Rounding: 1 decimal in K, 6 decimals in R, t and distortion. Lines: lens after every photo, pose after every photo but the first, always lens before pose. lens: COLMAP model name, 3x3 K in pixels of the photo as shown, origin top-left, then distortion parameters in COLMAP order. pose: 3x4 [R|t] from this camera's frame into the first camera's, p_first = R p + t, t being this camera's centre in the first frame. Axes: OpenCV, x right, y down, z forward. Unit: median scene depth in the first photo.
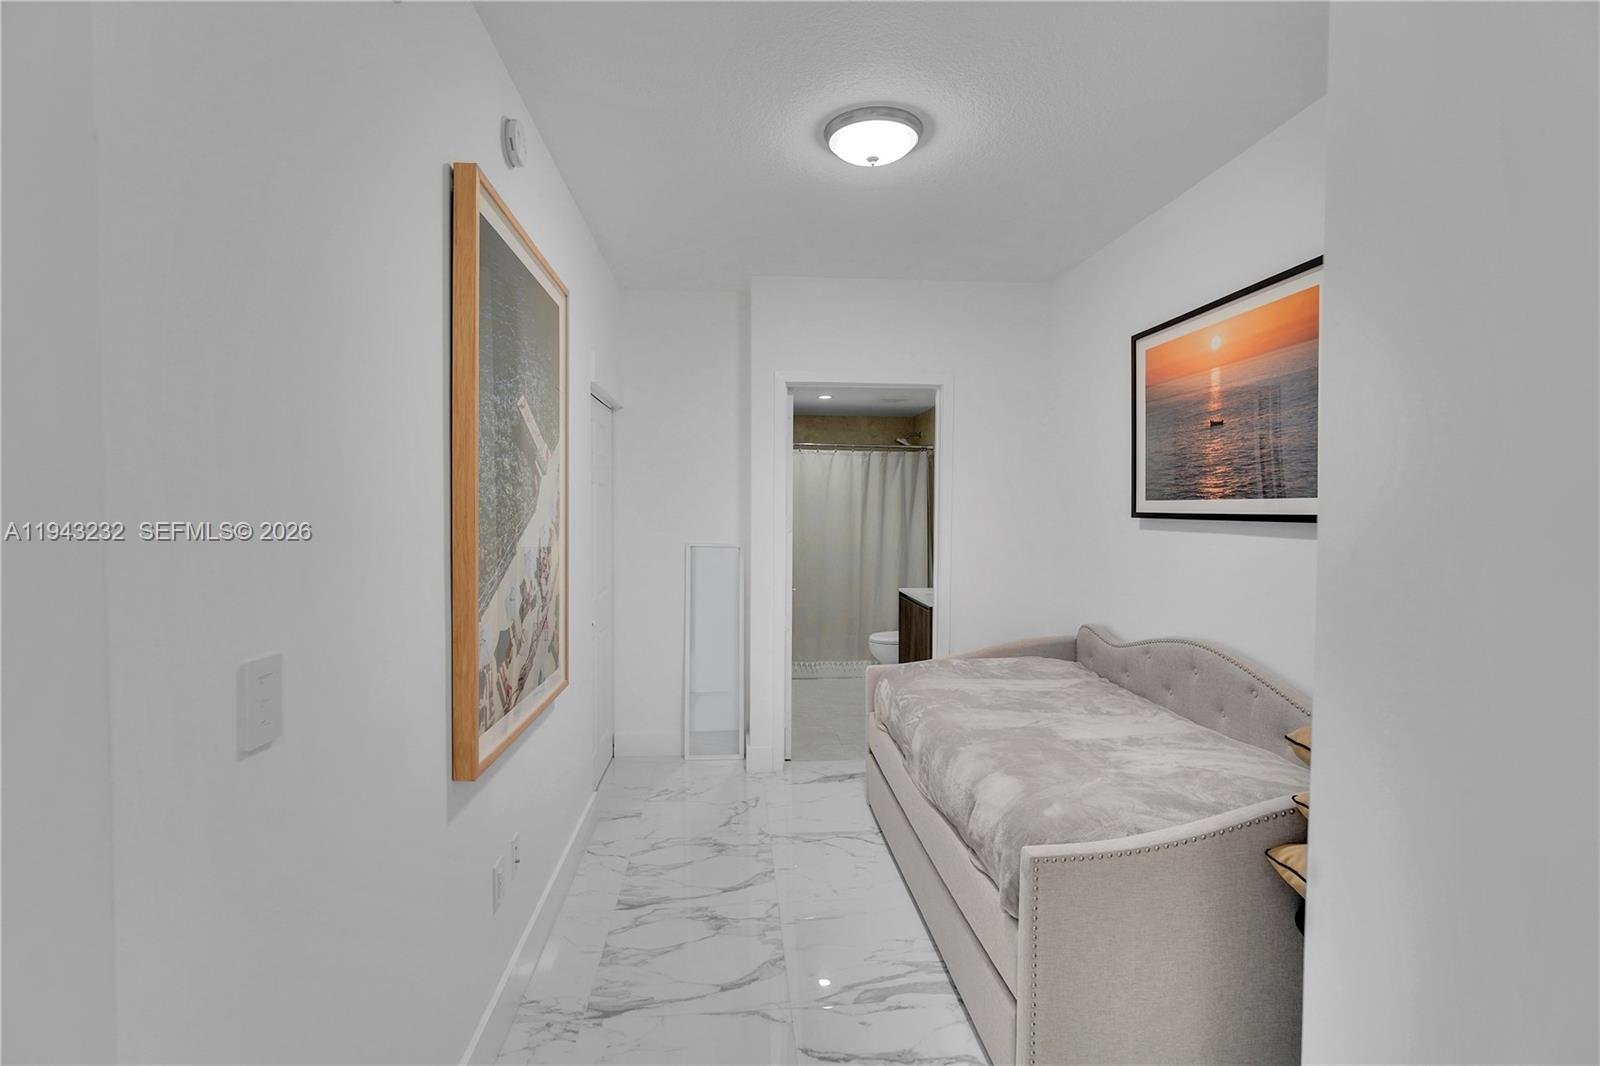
lens RADIAL K [[728.6, 0, 805.8], [0, 728.6, 522.8], [0, 0, 1]] dist [-0.002441, -0.000682]
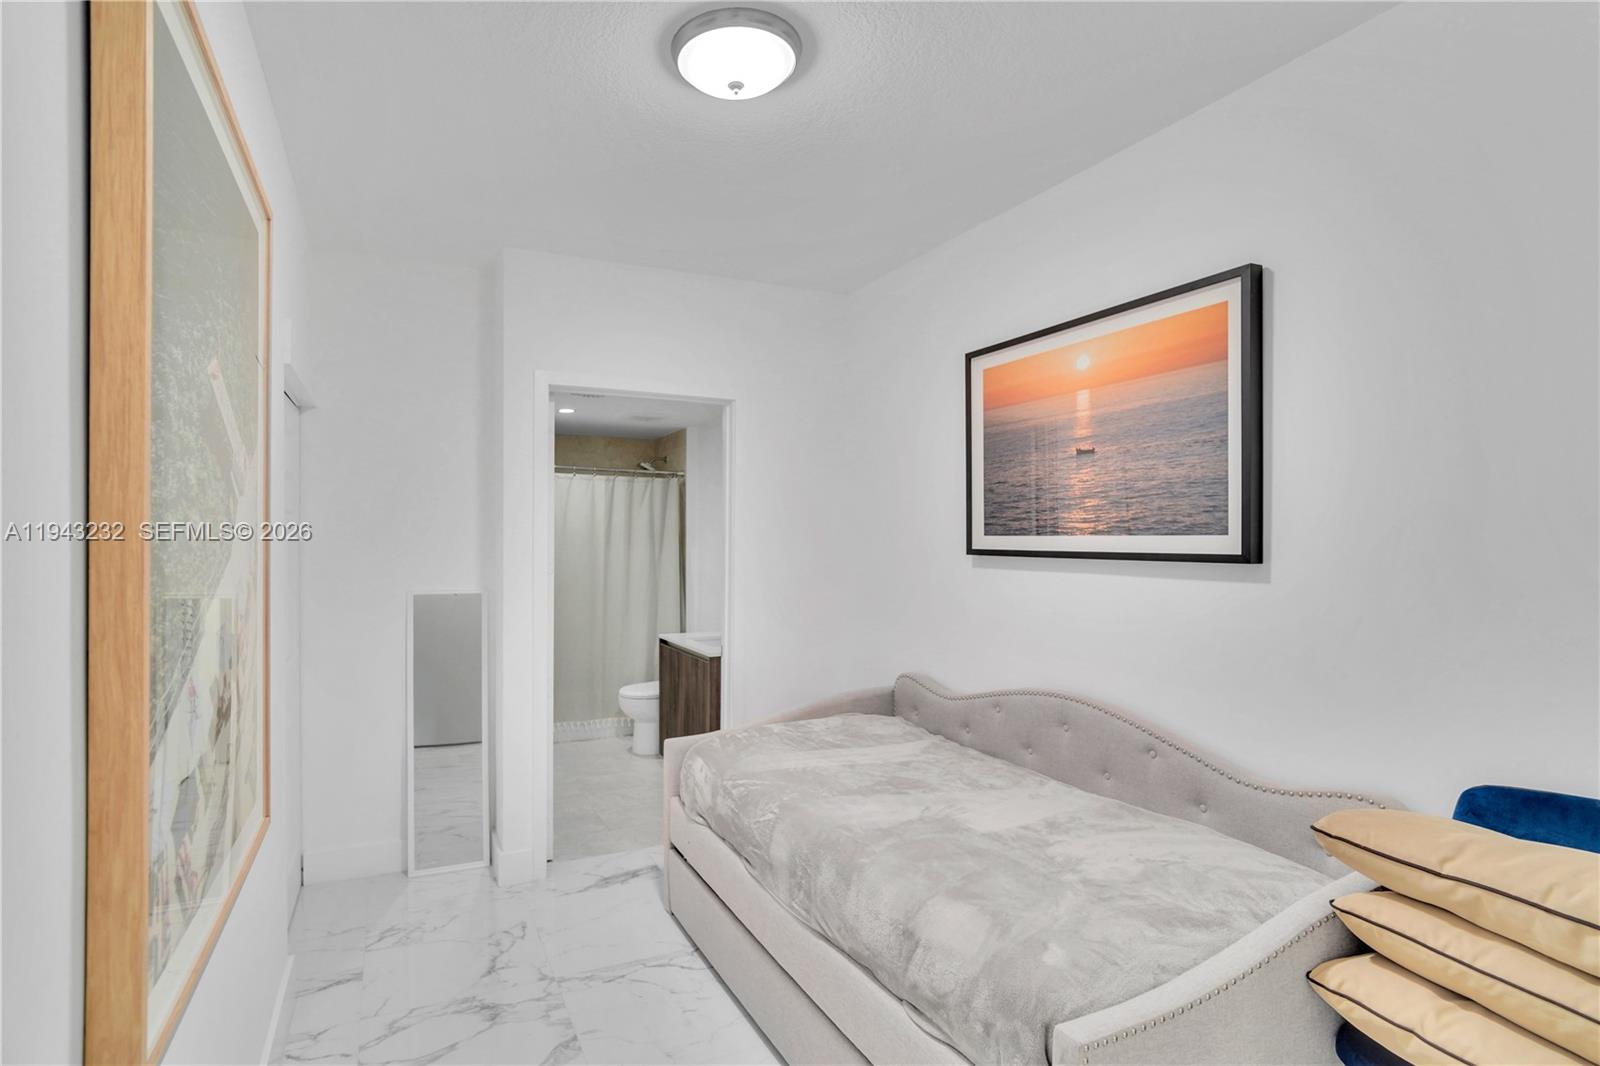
lens RADIAL K [[779.6, 0, 753.0], [0, 779.6, 544.9], [0, 0, 1]] dist [-0.009880, -0.000015]
pose [[0.952206, -0.002385, 0.305446, -0.125327], [0.006426, 0.999905, -0.012226, -0.011655], [-0.305388, 0.013605, 0.952131, 0.210233]]
